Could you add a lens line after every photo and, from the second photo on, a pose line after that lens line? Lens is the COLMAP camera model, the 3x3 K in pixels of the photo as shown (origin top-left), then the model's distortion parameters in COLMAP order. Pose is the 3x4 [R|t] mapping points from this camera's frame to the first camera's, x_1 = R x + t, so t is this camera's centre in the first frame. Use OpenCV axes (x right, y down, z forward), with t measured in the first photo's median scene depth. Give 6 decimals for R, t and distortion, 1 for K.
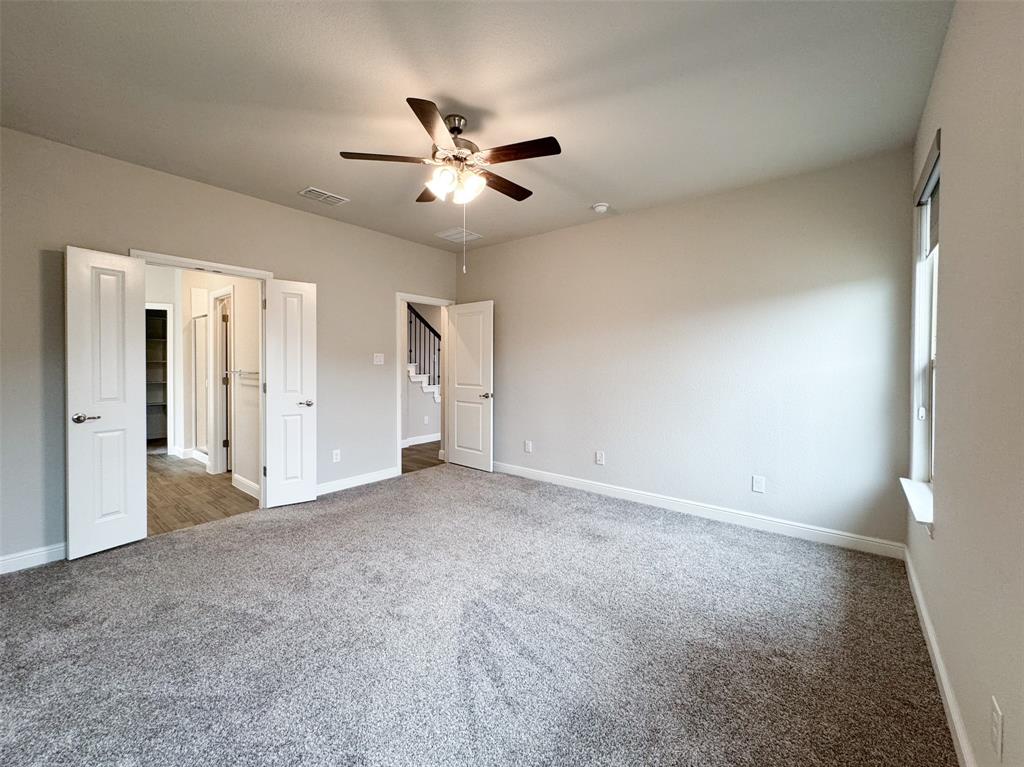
lens RADIAL K [[416.4, 0, 513.2], [0, 416.4, 369.0], [0, 0, 1]] dist [-0.000027, -0.000030]
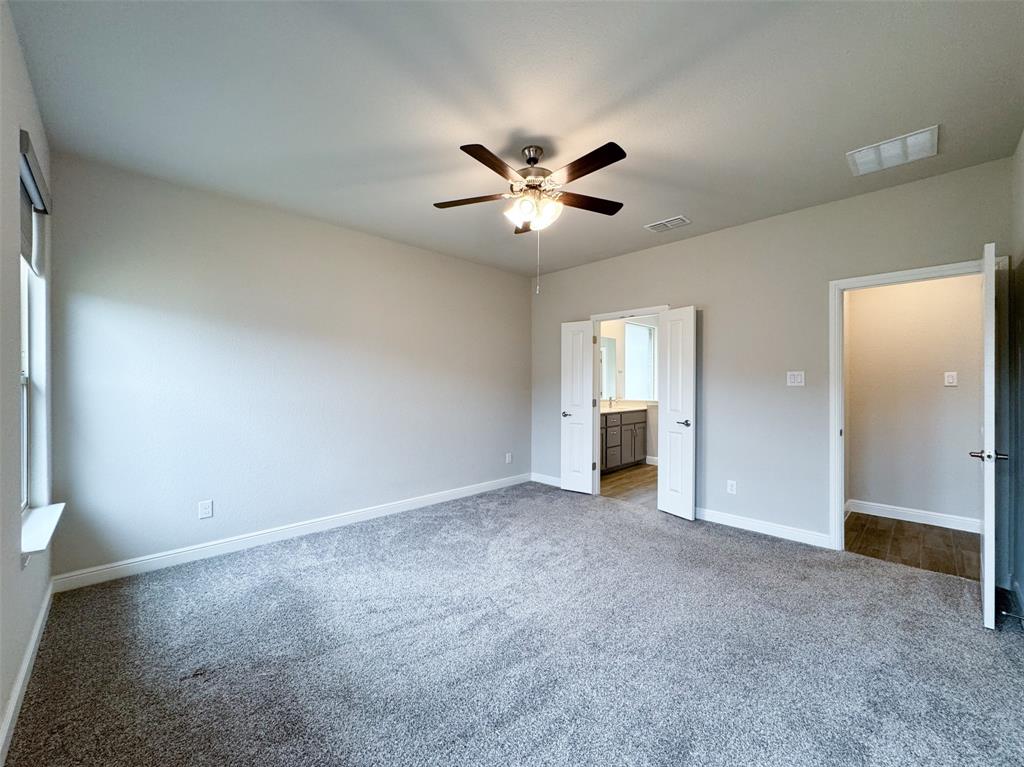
lens RADIAL K [[412.2, 0, 512.0], [0, 412.2, 383.5], [0, 0, 1]] dist [0.000461, 0.000021]
pose [[-0.126179, -0.001598, -0.992006, 0.736540], [-0.010908, 0.999940, -0.000223, -0.015295], [0.991948, 0.010792, -0.126189, 0.896361]]
